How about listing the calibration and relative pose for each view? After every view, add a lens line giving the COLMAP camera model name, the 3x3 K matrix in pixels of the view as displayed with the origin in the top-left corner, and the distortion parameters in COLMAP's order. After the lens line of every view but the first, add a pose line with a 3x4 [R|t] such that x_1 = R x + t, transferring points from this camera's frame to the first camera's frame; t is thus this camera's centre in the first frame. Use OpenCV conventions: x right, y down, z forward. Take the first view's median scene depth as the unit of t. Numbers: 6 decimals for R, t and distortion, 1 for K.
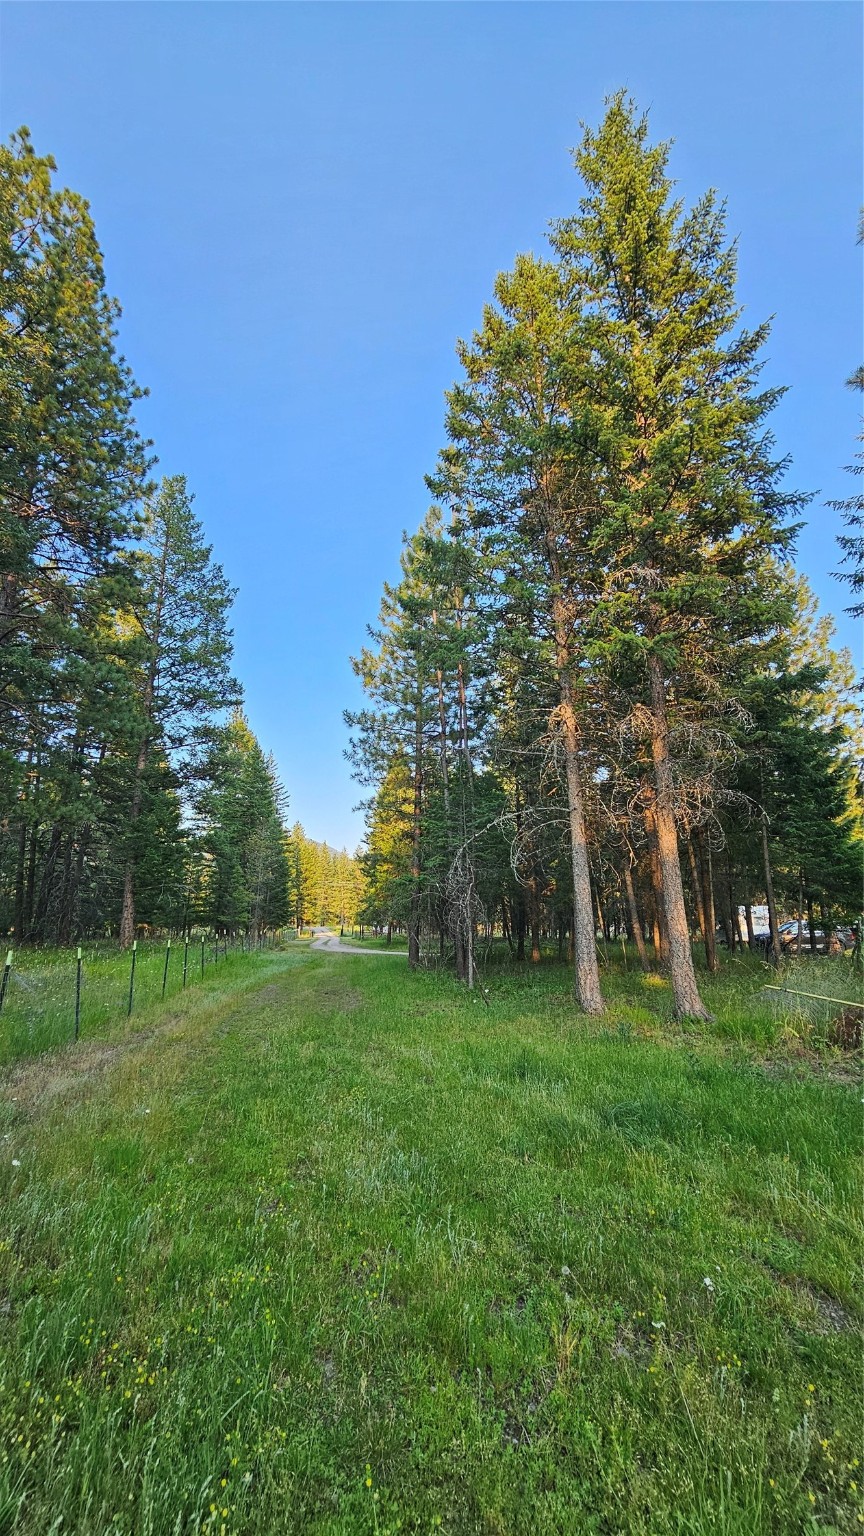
lens RADIAL K [[611.7, 0, 428.7], [0, 611.7, 763.1], [0, 0, 1]] dist [0.001174, 0.000018]
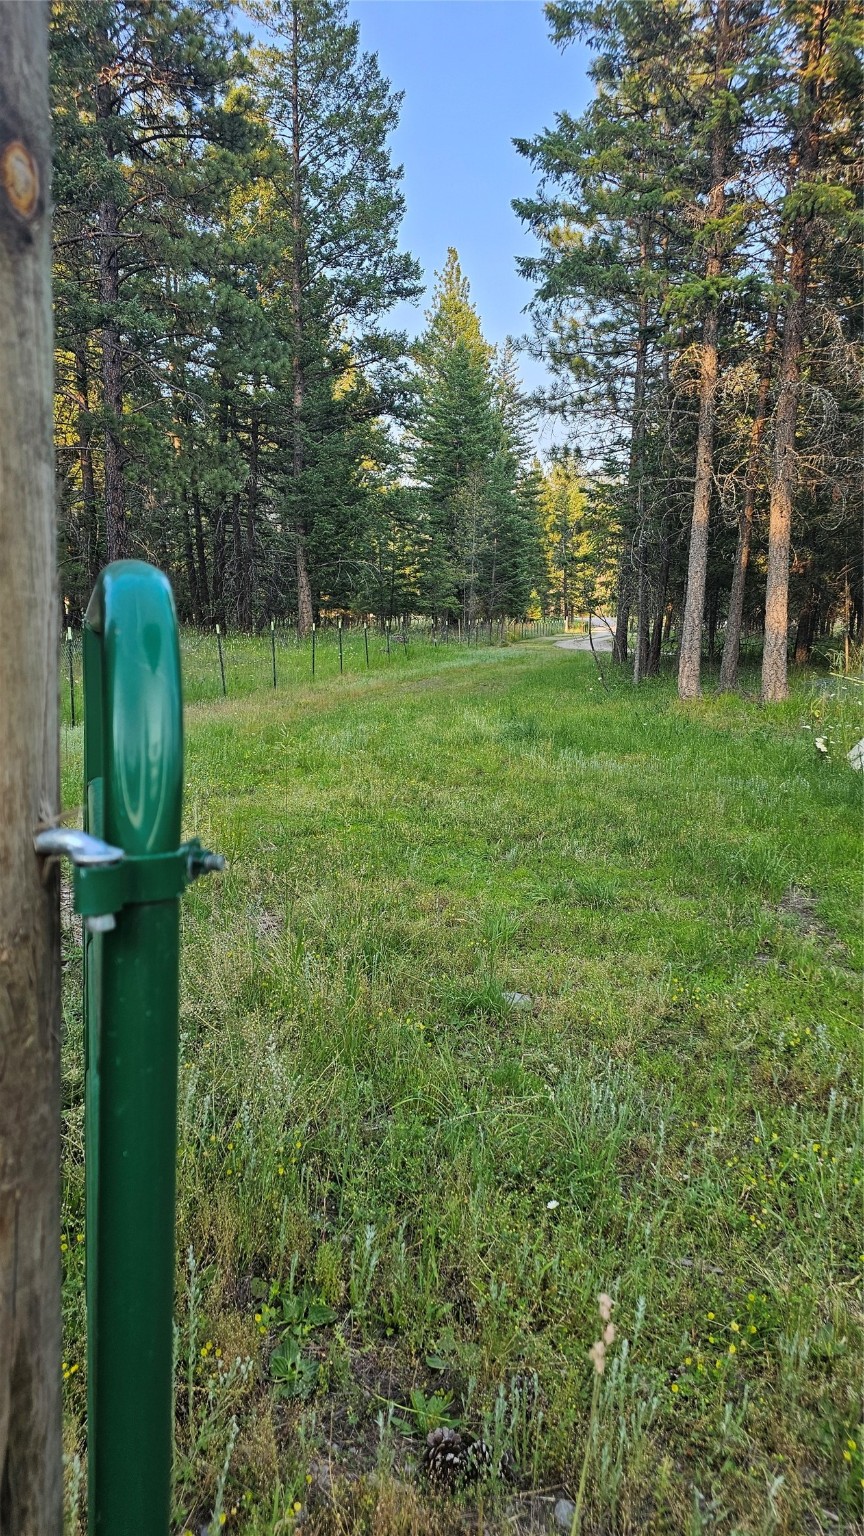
lens RADIAL K [[1010.7, 0, 433.9], [0, 1010.7, 767.8], [0, 0, 1]] dist [-0.000319, -0.001418]
pose [[0.935308, 0.066363, -0.347556, 0.132525], [0.077052, 0.920482, 0.383114, -0.040095], [0.345344, -0.385110, 0.855820, -0.159902]]
